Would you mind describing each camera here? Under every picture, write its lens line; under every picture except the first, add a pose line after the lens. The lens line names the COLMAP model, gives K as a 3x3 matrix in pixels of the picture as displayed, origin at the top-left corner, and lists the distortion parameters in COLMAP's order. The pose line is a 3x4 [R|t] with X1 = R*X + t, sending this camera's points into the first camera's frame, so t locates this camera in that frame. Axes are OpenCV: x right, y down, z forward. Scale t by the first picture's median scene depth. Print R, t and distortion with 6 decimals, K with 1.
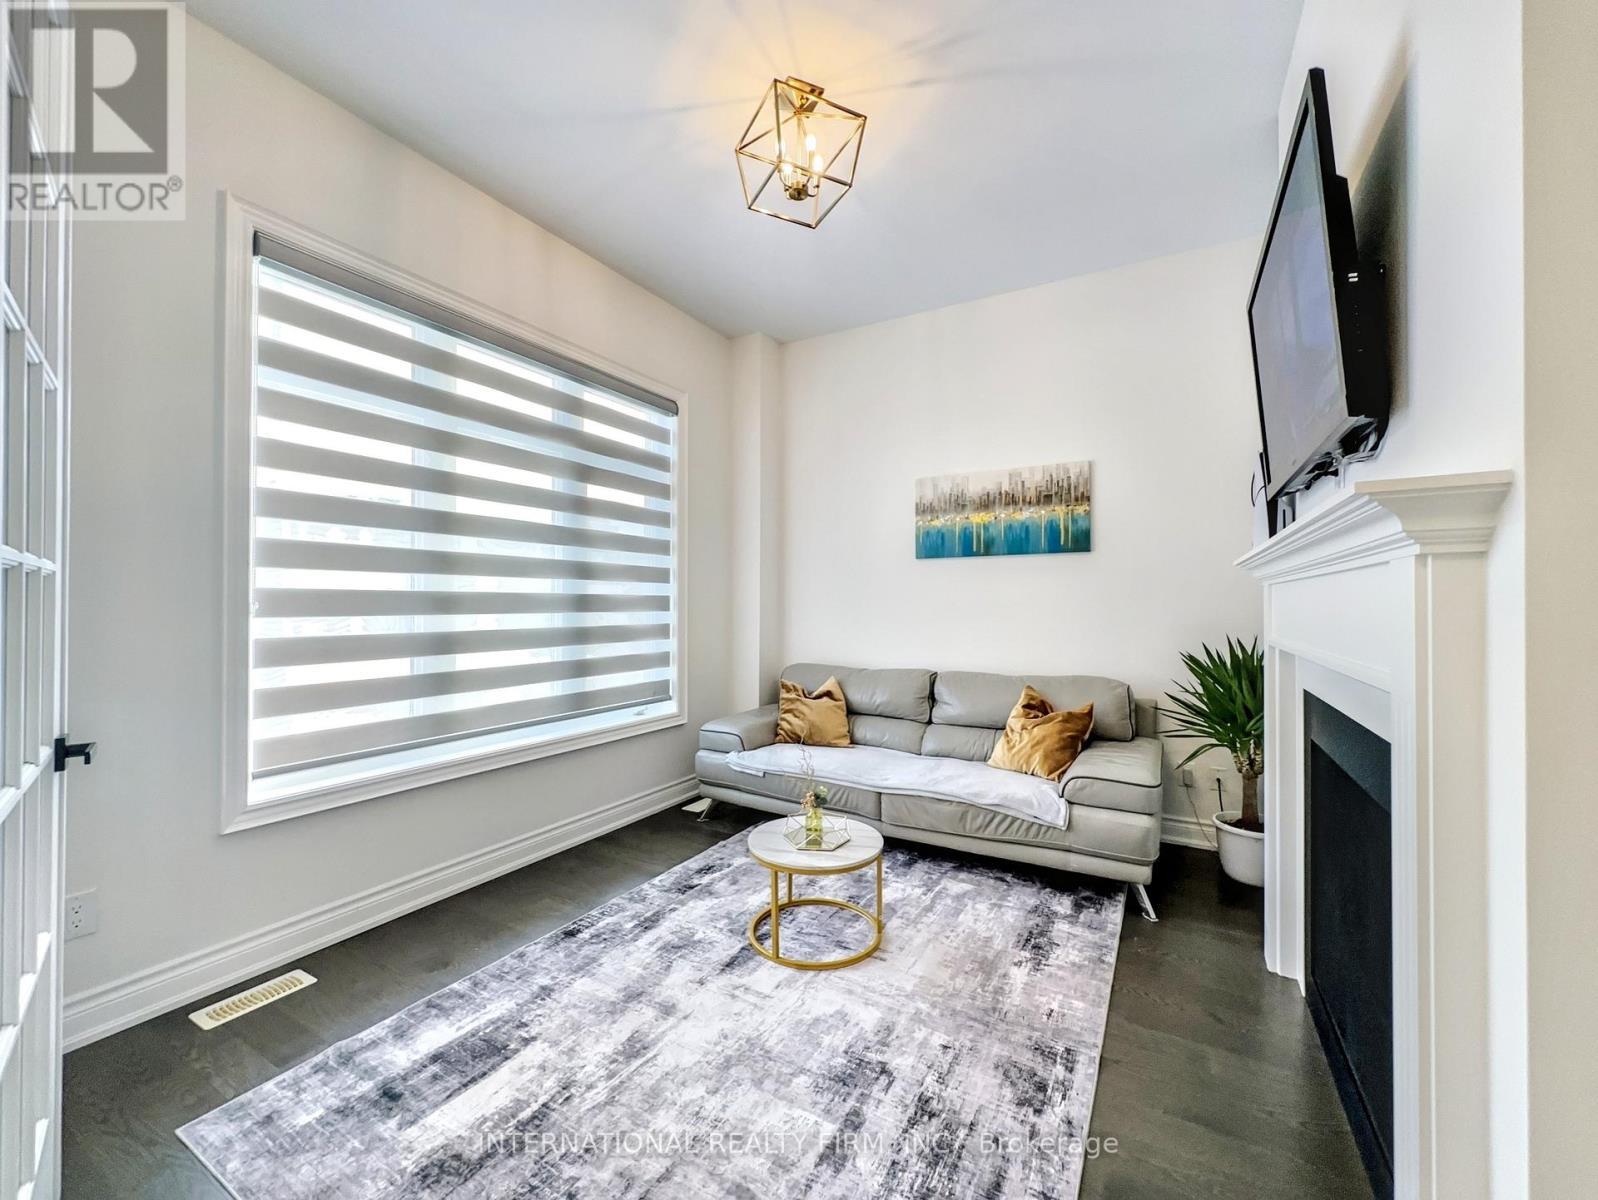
lens RADIAL K [[643.2, 0, 799.0], [0, 643.2, 600.0], [0, 0, 1]] dist [0.000189, 0.000367]
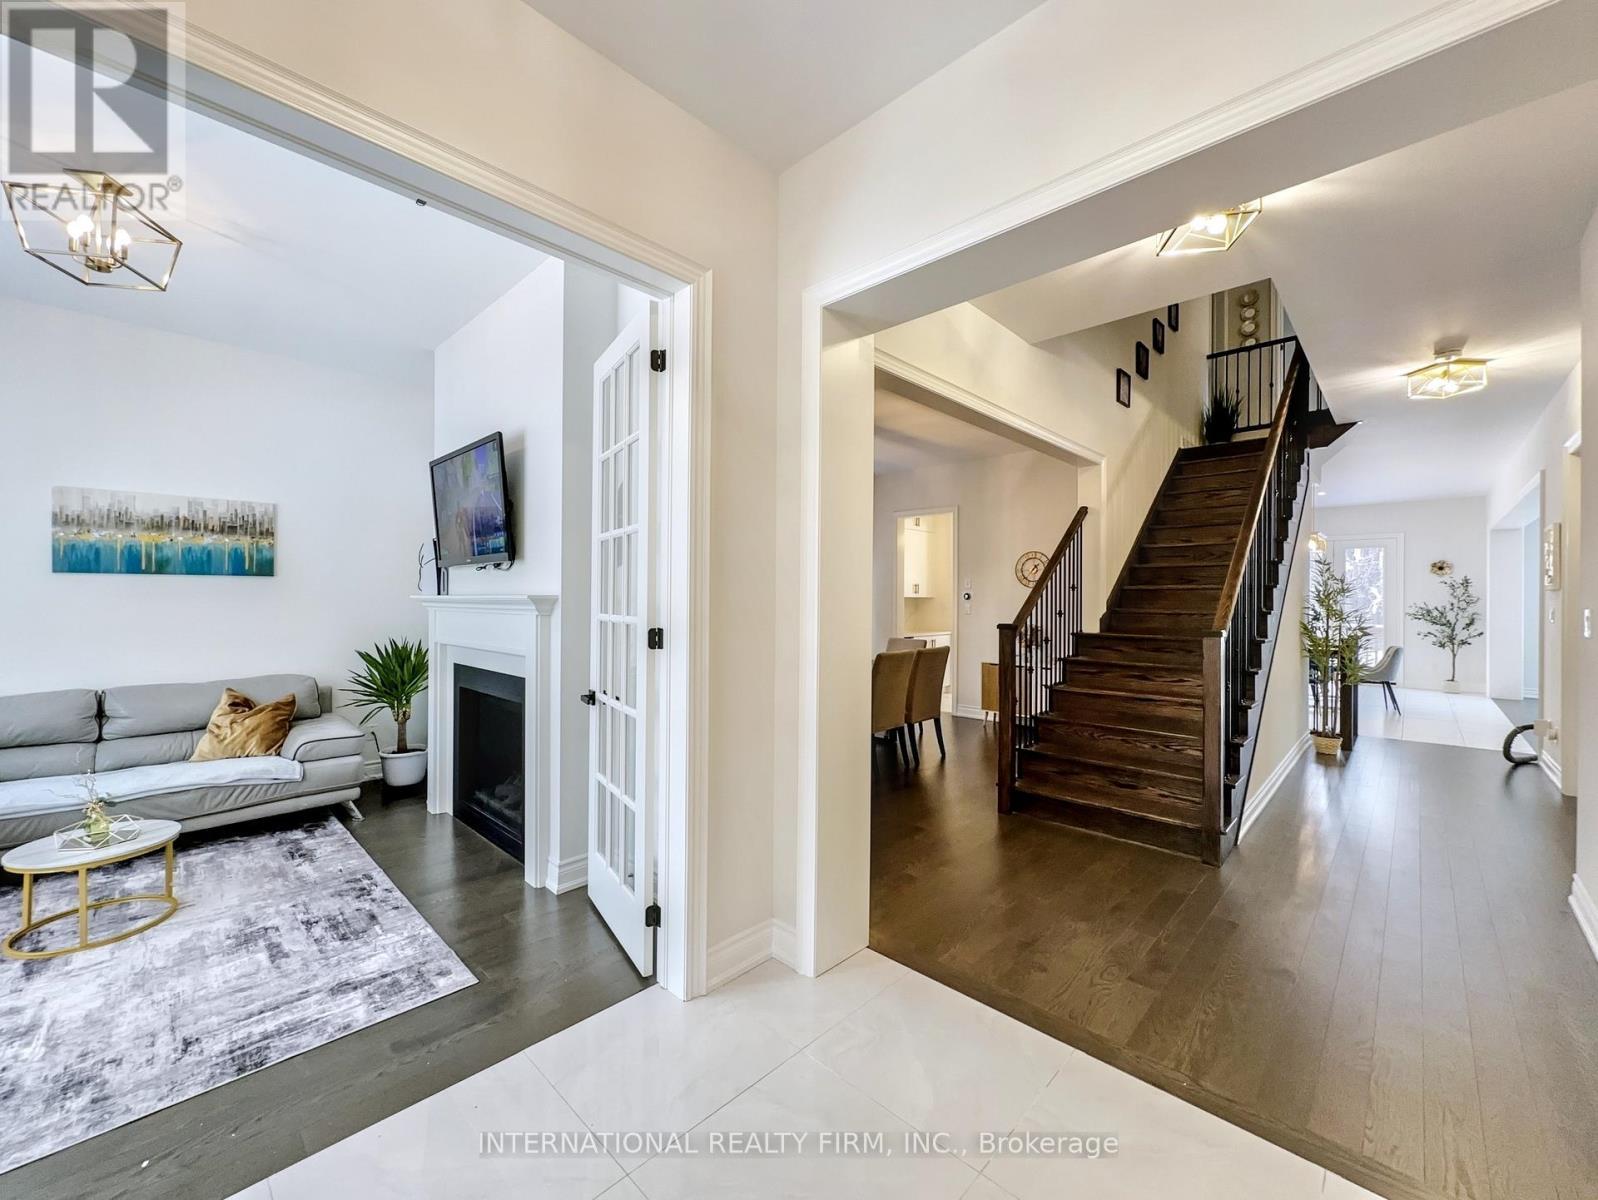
lens RADIAL K [[643.2, 0, 799.0], [0, 643.2, 600.0], [0, 0, 1]] dist [0.000189, 0.000367]
pose [[0.246232, -0.001583, 0.969210, -0.608791], [-0.009774, 0.999944, 0.004116, -0.051954], [-0.969162, -0.010487, 0.246202, -0.364630]]
